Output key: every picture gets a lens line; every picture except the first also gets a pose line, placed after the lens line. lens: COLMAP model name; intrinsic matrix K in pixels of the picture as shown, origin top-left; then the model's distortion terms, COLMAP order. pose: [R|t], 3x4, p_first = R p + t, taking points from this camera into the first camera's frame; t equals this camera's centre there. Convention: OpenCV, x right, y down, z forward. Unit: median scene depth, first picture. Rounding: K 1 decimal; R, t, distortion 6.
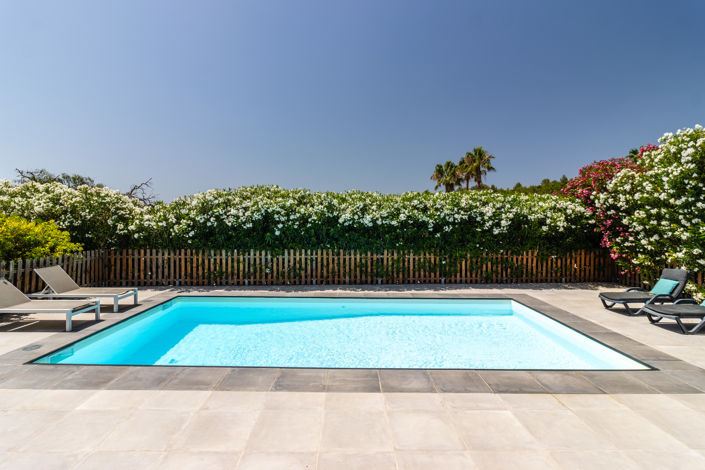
lens RADIAL K [[351.5, 0, 346.4], [0, 351.5, 223.8], [0, 0, 1]] dist [0.000230, -0.001147]
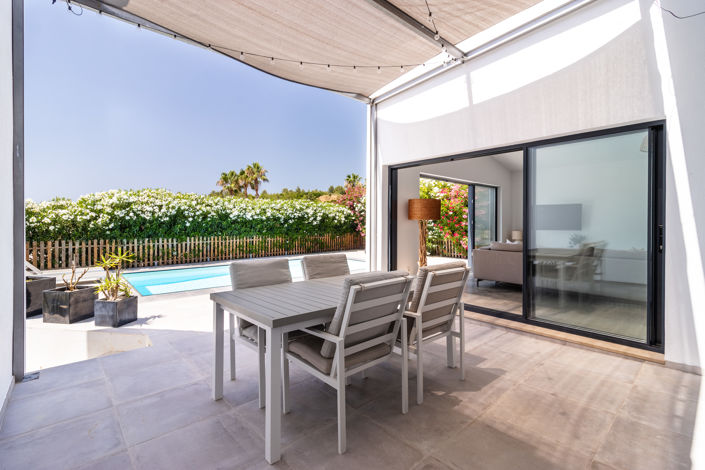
lens RADIAL K [[323.3, 0, 352.1], [0, 323.3, 225.5], [0, 0, 1]] dist [-0.000628, 0.001440]
pose [[0.749457, -0.009789, 0.661980, -0.535053], [0.009932, 0.999944, 0.003542, 0.030409], [-0.661978, 0.003920, 0.749513, -0.373687]]
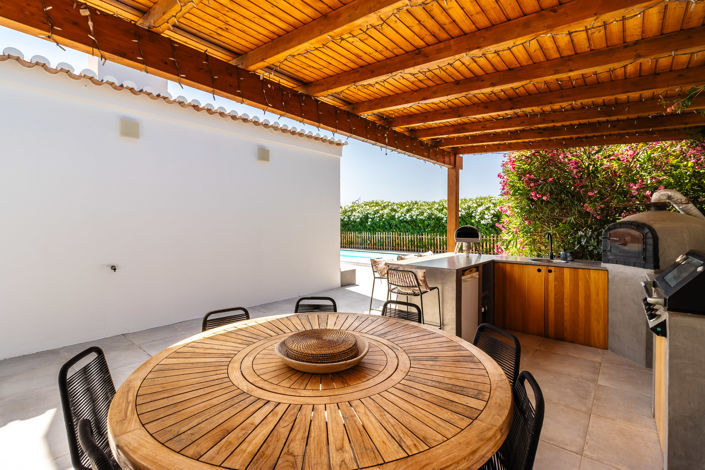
lens RADIAL K [[323.3, 0, 351.8], [0, 323.3, 231.1], [0, 0, 1]] dist [-0.000628, 0.001440]
pose [[0.760410, 0.008838, -0.649383, 0.943823], [-0.001492, 0.999929, 0.011863, 0.047498], [0.649441, -0.008052, 0.760369, -0.517740]]
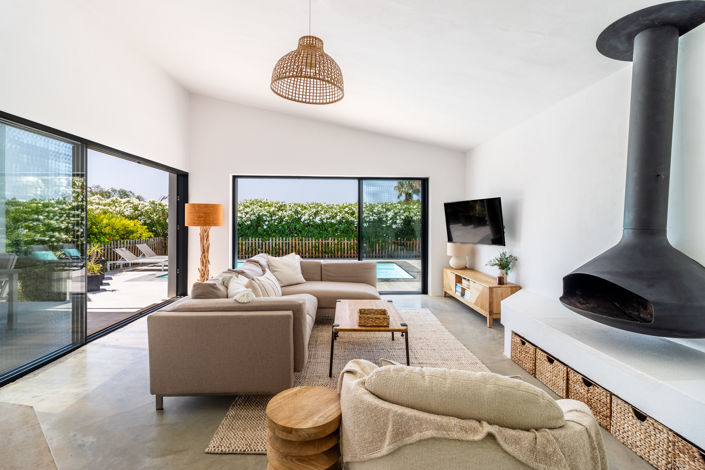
lens RADIAL K [[323.3, 0, 344.4], [0, 323.3, 224.3], [0, 0, 1]] dist [-0.000628, 0.001440]
pose [[0.999675, -0.000922, 0.025481, 0.146585], [0.001157, 0.999957, -0.009208, 0.026265], [-0.025472, 0.009234, 0.999633, -0.573701]]
